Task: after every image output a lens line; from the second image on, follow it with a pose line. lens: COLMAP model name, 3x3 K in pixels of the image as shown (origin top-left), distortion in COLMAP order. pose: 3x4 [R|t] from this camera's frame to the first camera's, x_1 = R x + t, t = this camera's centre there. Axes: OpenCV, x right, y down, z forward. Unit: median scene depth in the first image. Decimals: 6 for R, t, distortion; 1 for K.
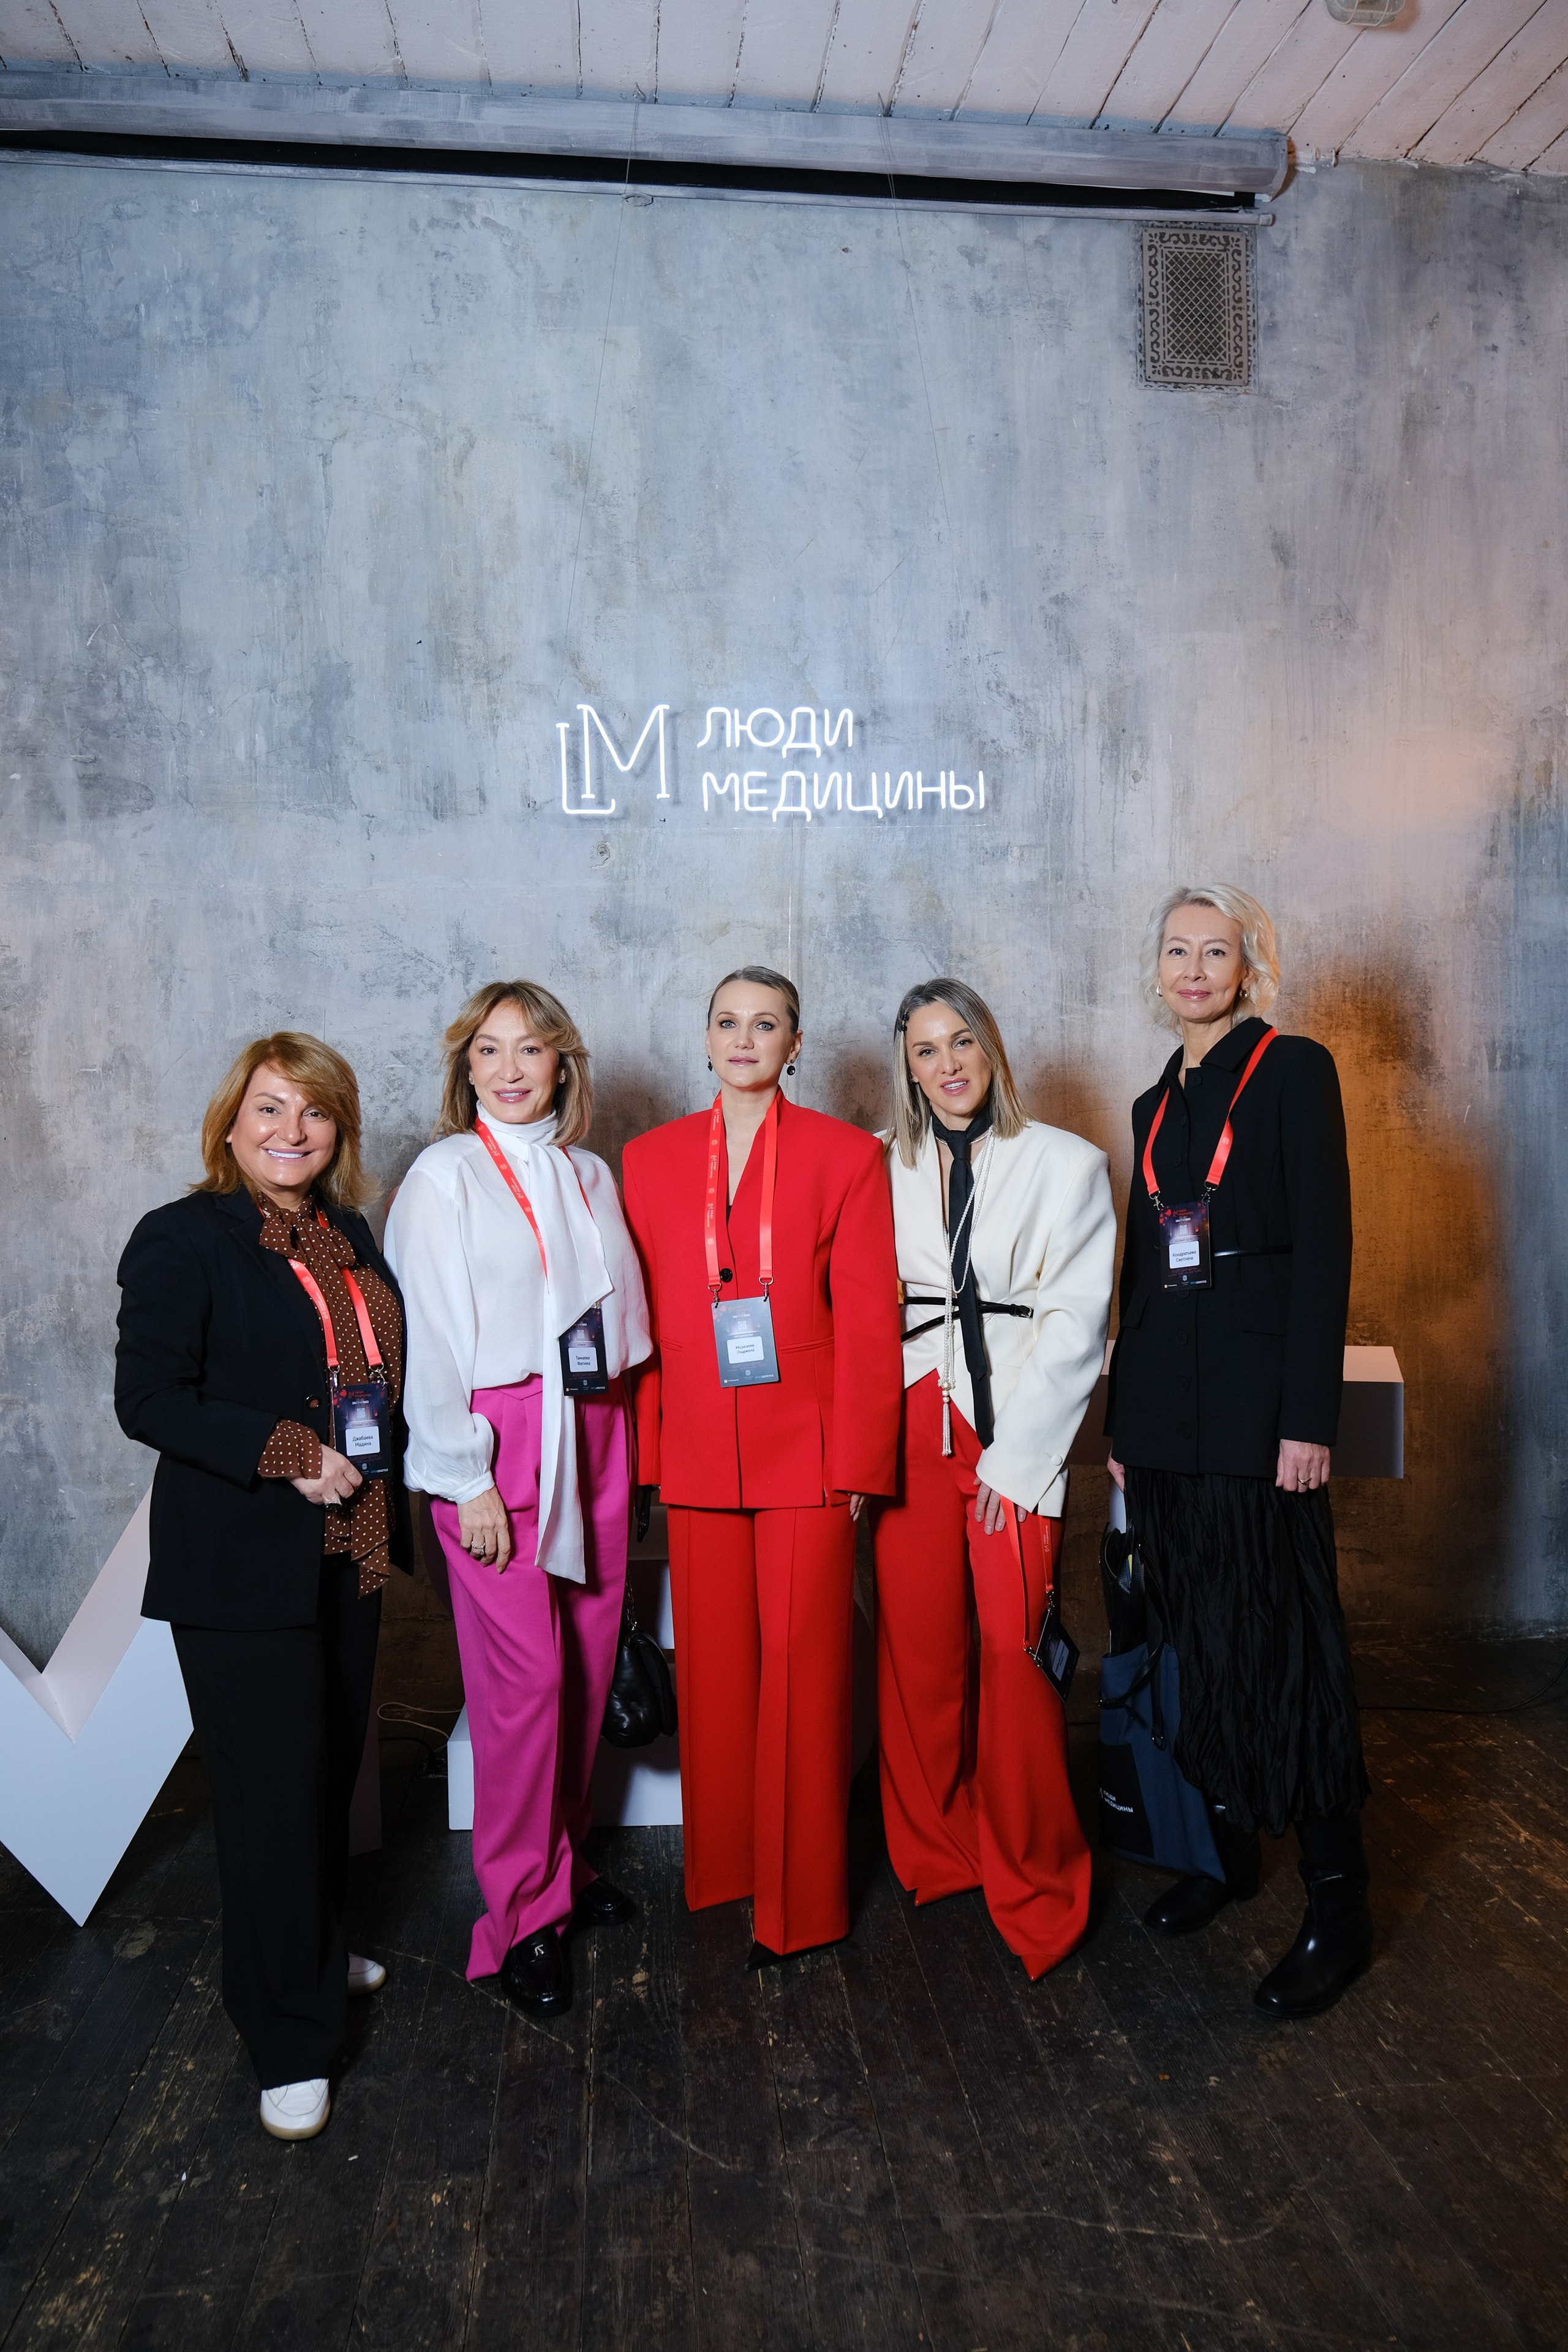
lens RADIAL K [[1577.9, 0, 811.0], [0, 1577.9, 1190.1], [0, 0, 1]] dist [-0.045669, 0.018830]
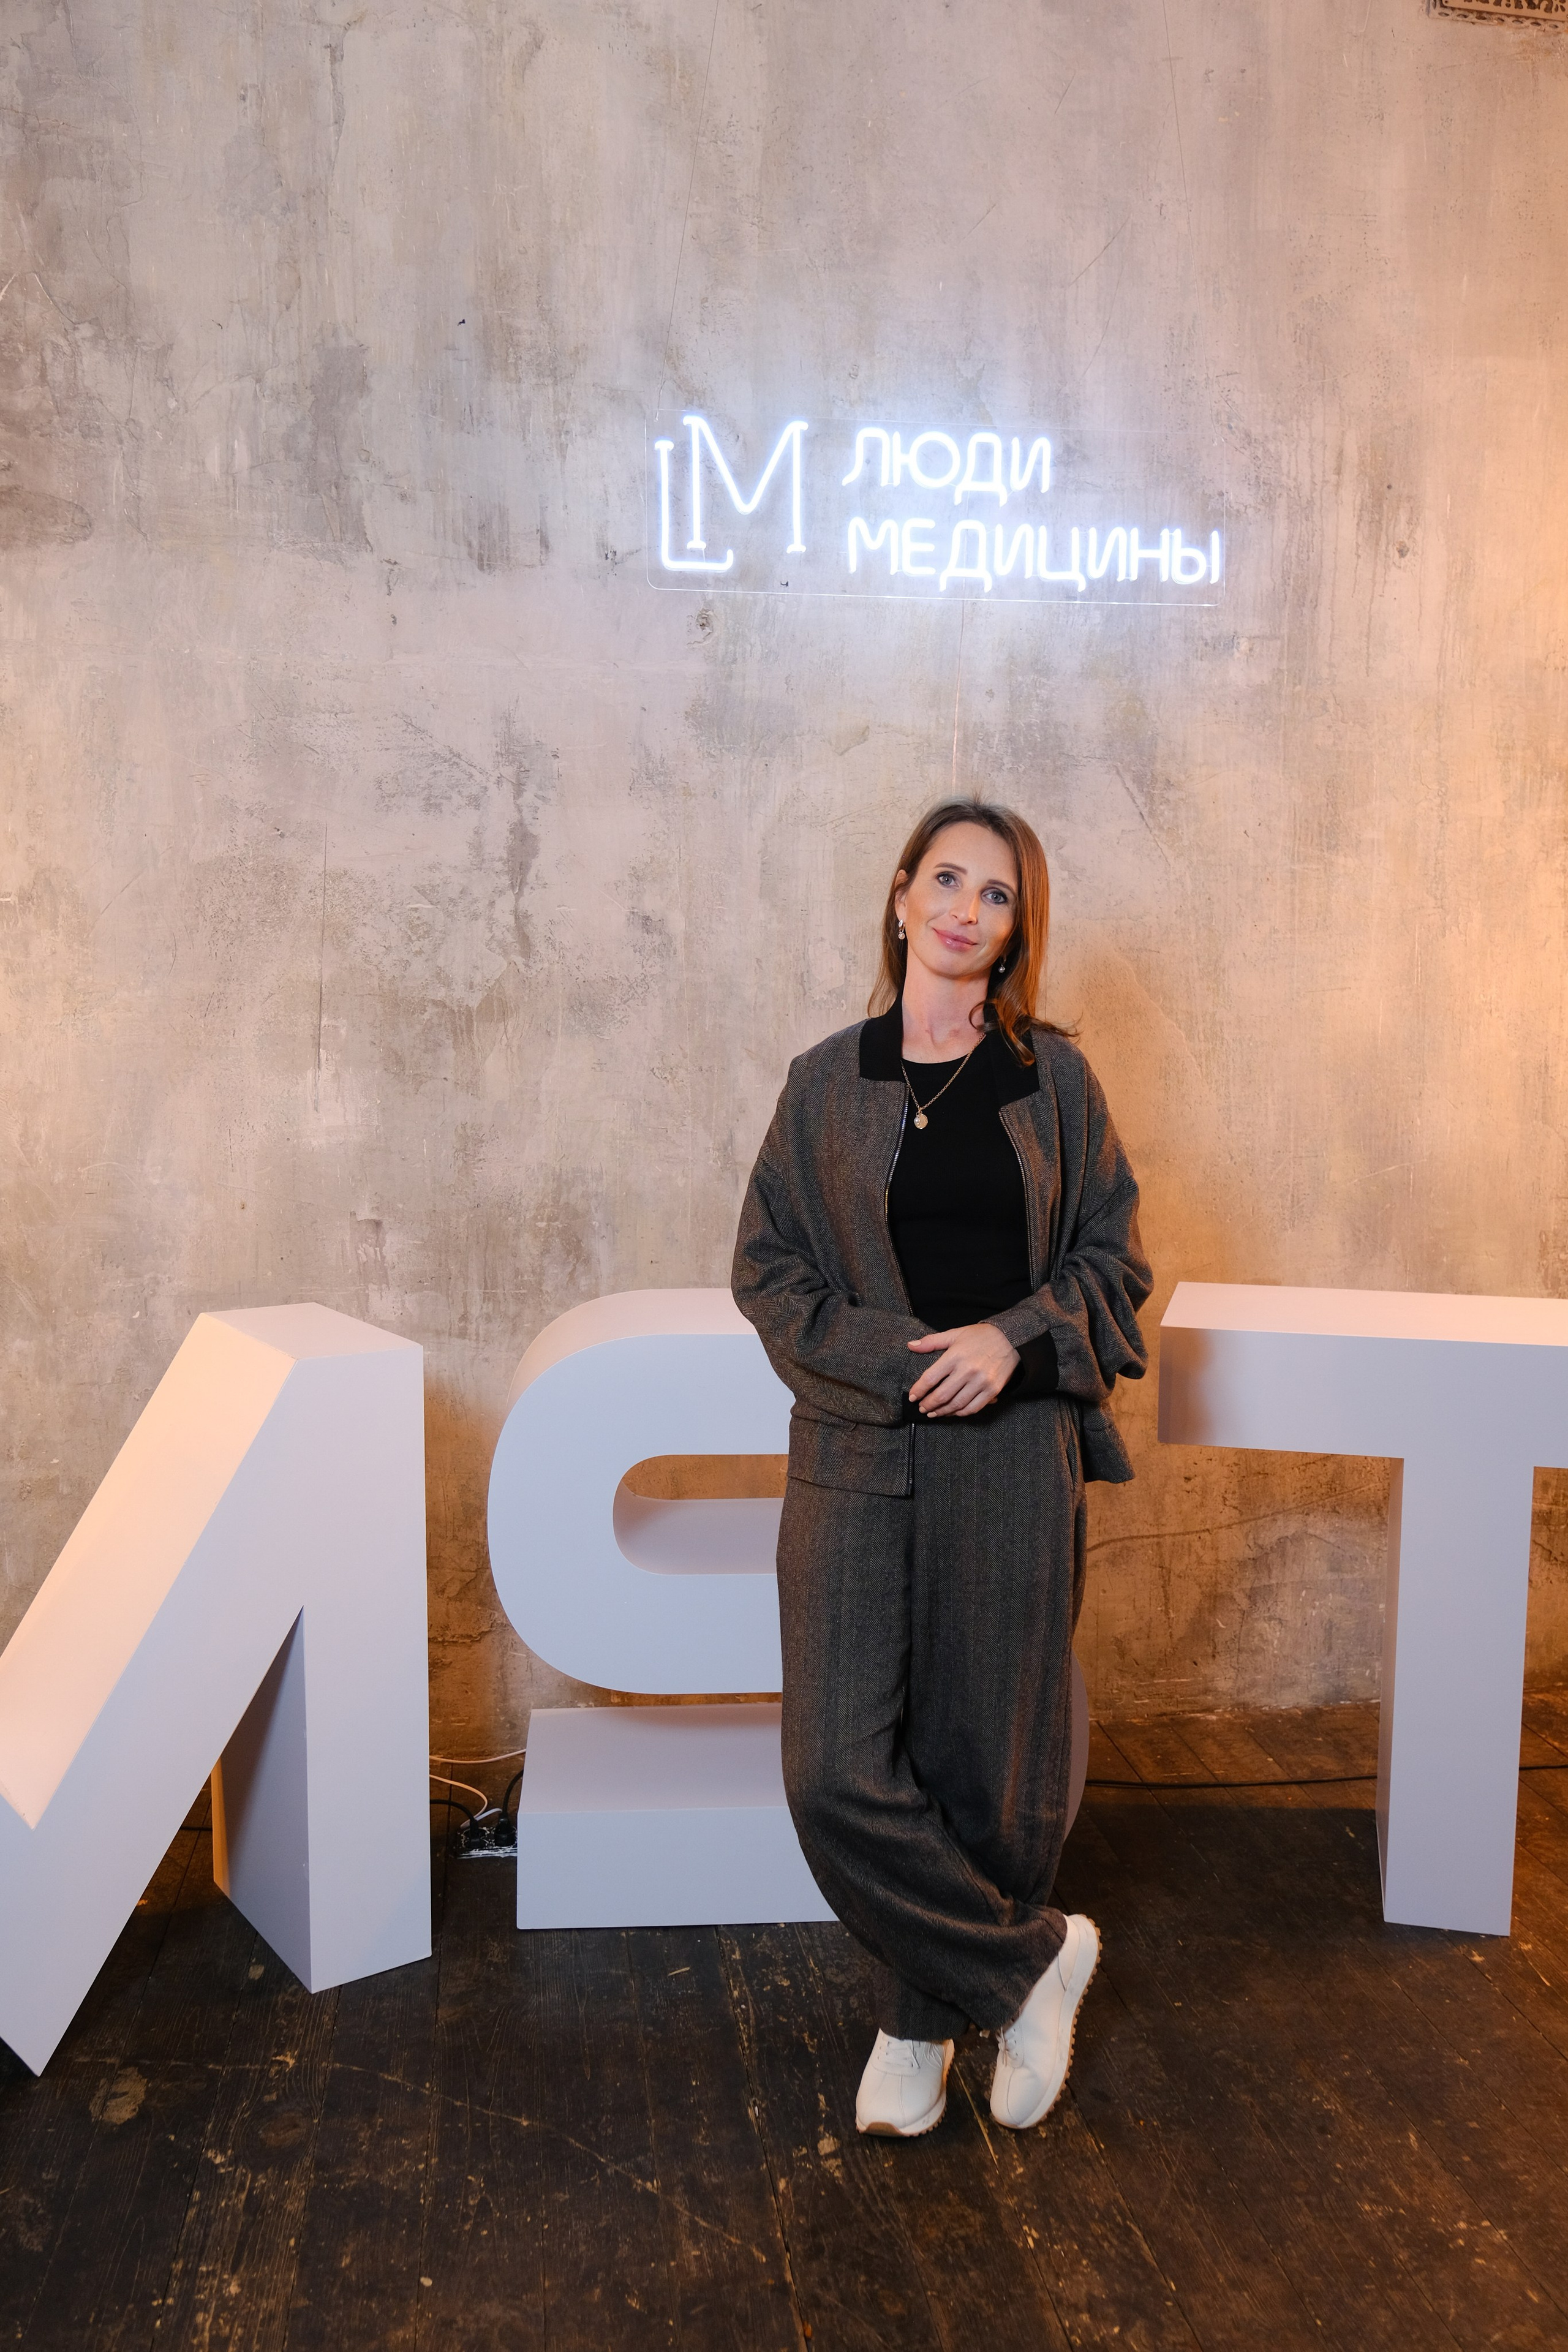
lens RADIAL K [[1884.7, 0, 819.3], [0, 1884.7, 1188.4], [0, 0, 1]] dist [-0.017082, 0.004253]
pose [[0.998613, 0.019607, 0.048871, -0.118385], [-0.022224, 0.998315, 0.053598, 0.002433], [-0.047738, -0.054610, 0.997366, 0.097675]]
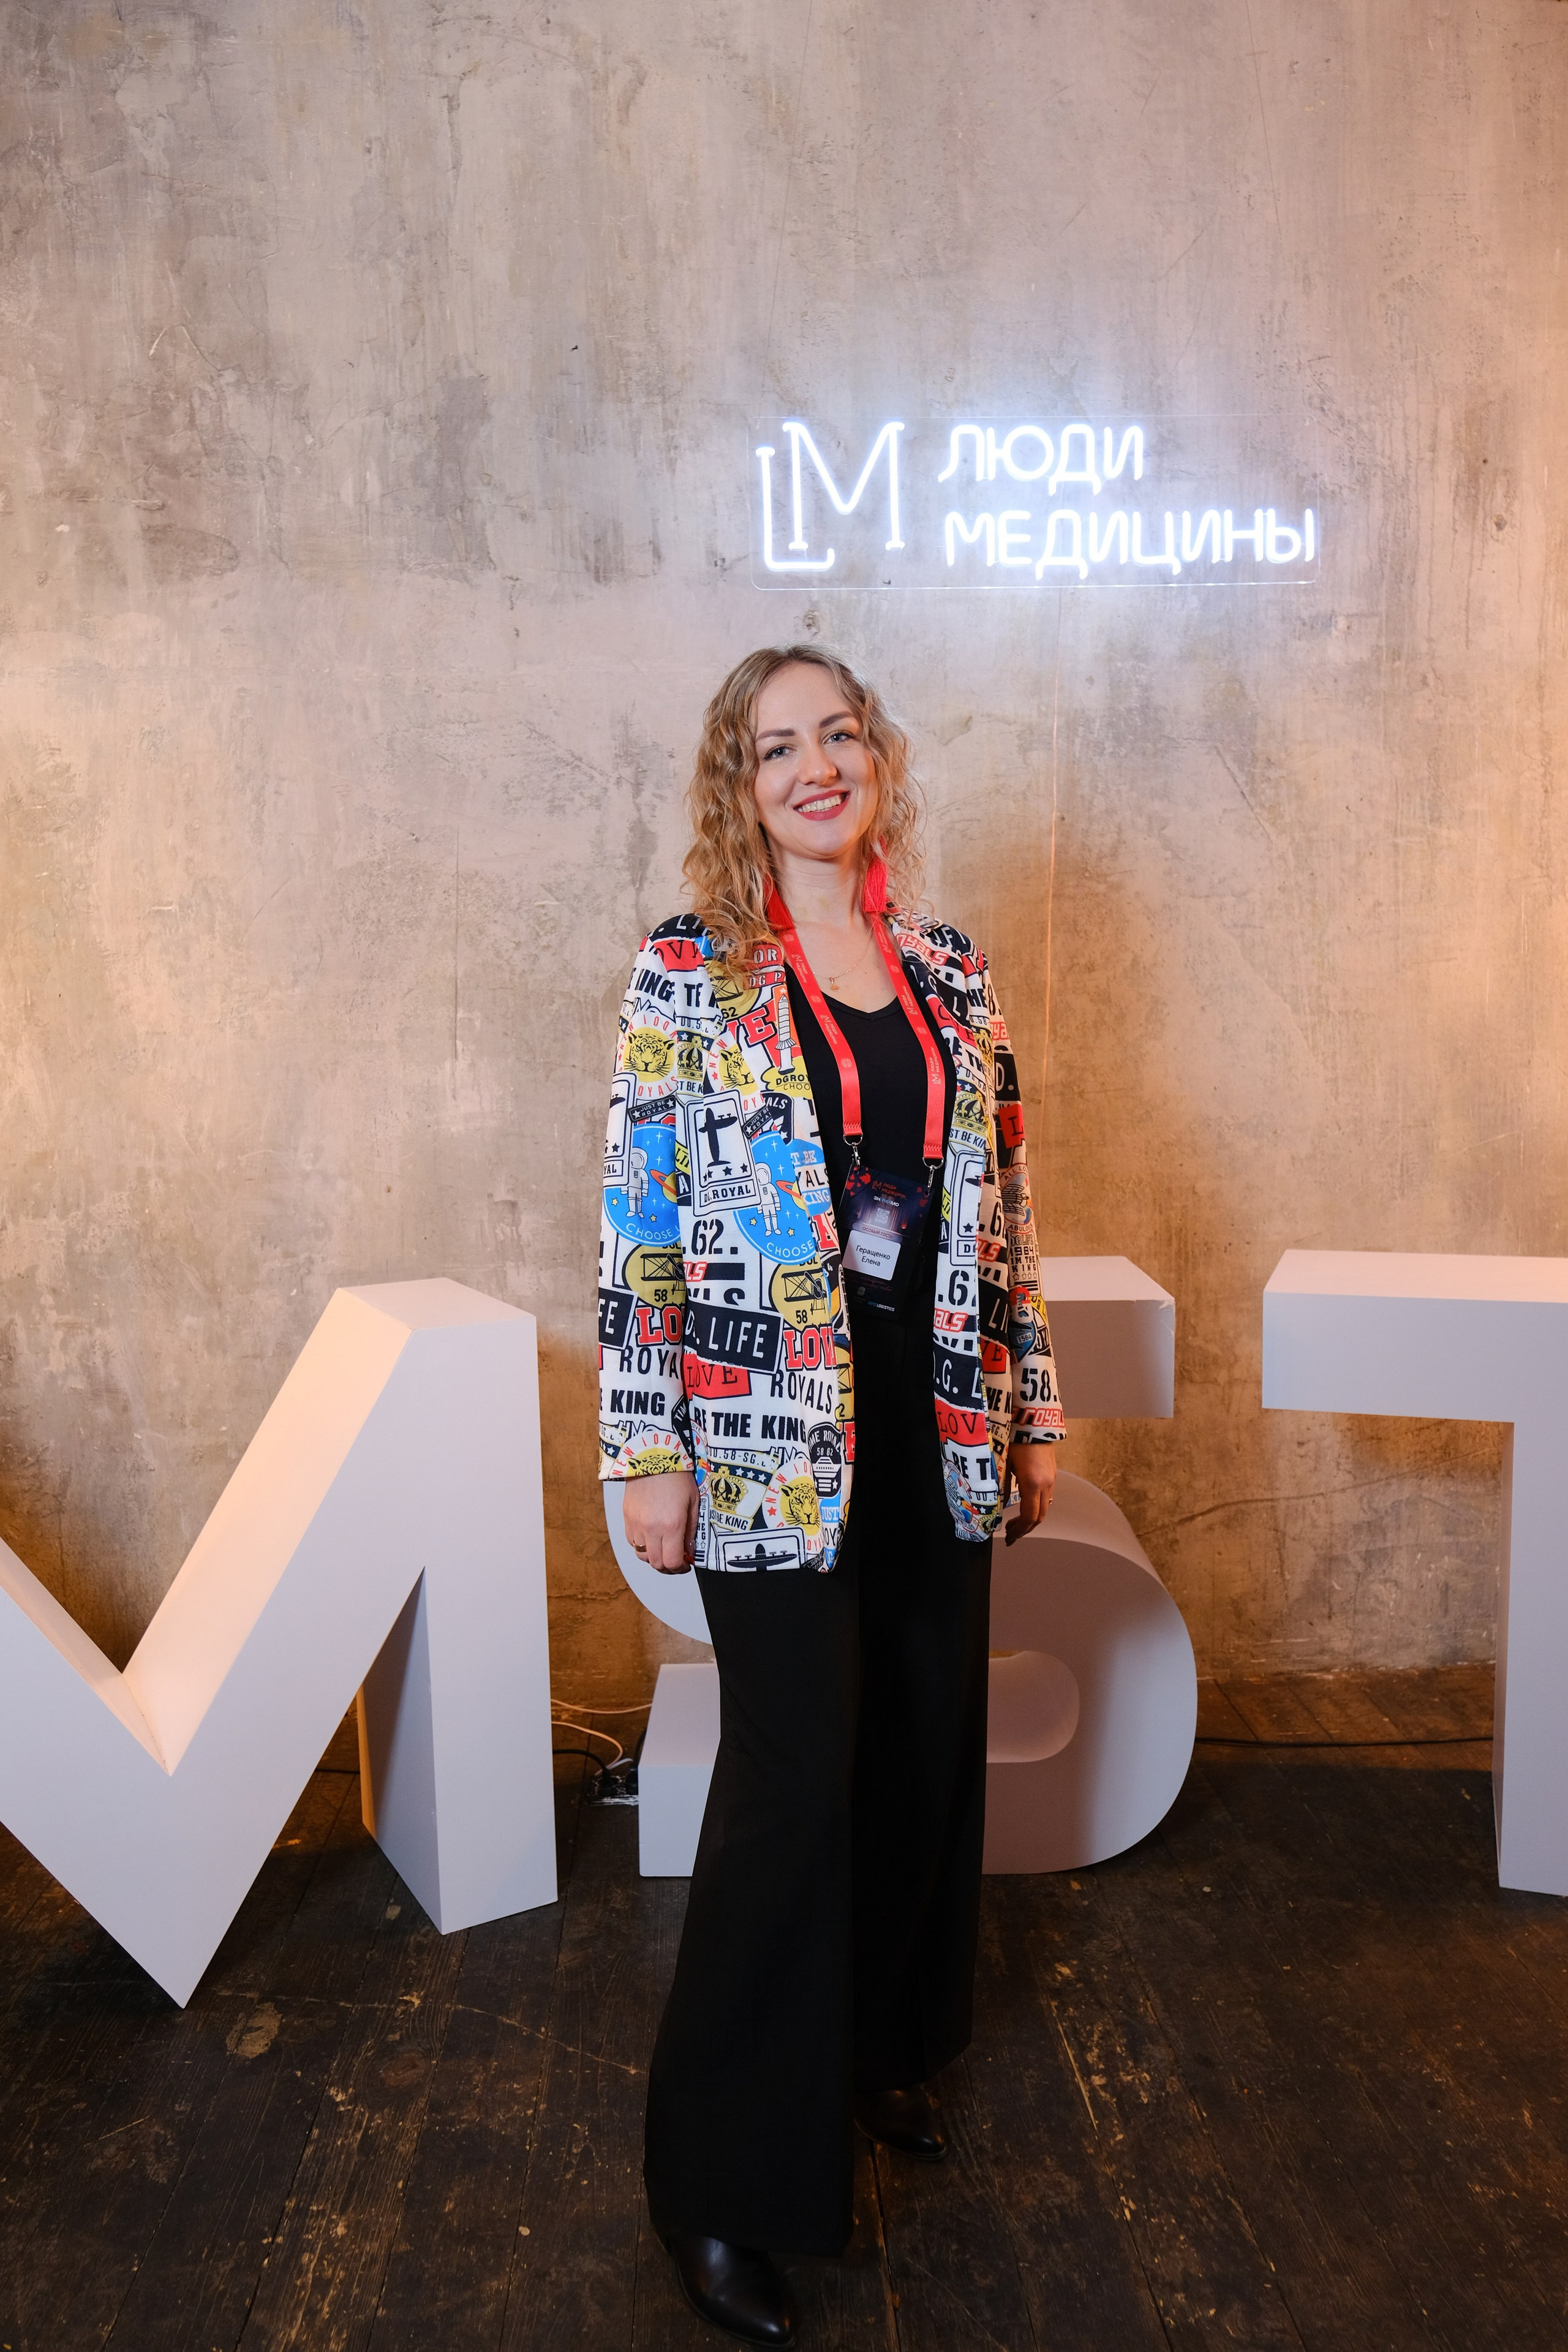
lens RADIAL K [[1698.0, 0, 819.5], [0, 1698.0, 1185.6], [0, 0, 1]] dist [-0.035245, 0.015936]
pose [[0.998854, 0.003738, -0.047723, -0.088708], [-0.001103, 0.998480, 0.055113, 0.015434], [0.047856, -0.054997, 0.997339, 0.156959]]
